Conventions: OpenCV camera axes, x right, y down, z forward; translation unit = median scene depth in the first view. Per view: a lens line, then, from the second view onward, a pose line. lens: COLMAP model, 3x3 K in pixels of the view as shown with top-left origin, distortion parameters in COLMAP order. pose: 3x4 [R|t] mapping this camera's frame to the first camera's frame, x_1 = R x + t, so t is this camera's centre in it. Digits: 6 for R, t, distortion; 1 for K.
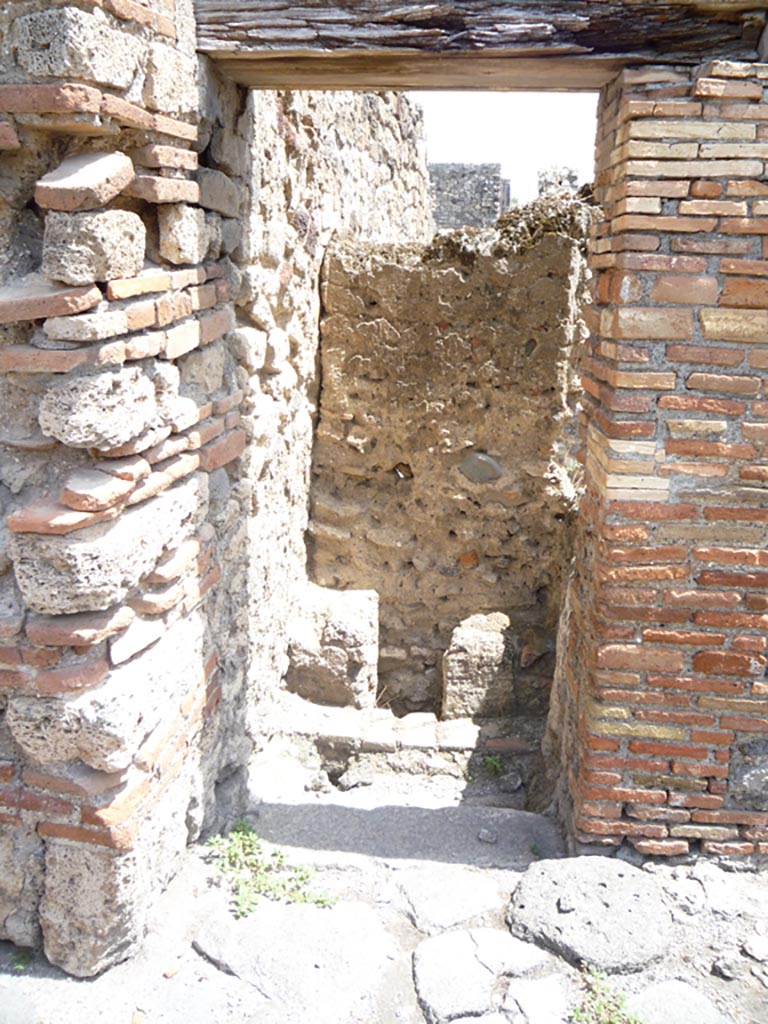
lens RADIAL K [[900.1, 0, 384.0], [0, 900.1, 512.0], [0, 0, 1]] dist [-0.062330, 0.021123]
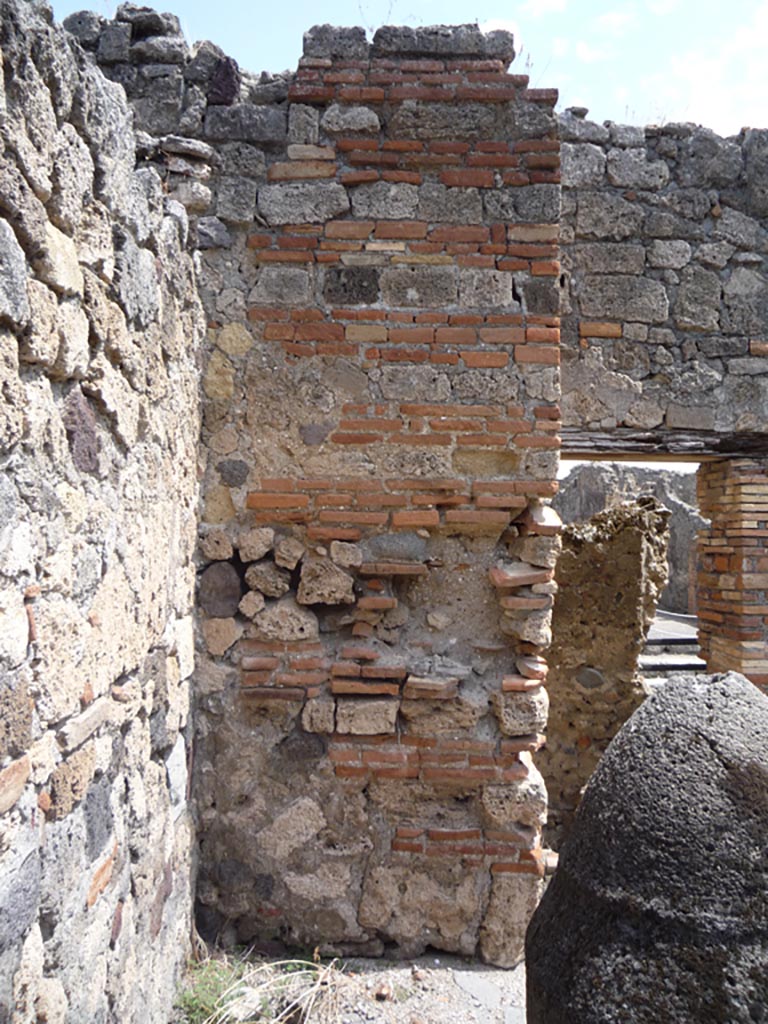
lens RADIAL K [[900.1, 0, 384.0], [0, 900.1, 512.0], [0, 0, 1]] dist [-0.062330, 0.021123]
pose [[0.988044, -0.001461, 0.154168, -0.832357], [0.044926, 0.959288, -0.278833, 0.156161], [-0.147484, 0.282426, 0.947884, -0.802674]]
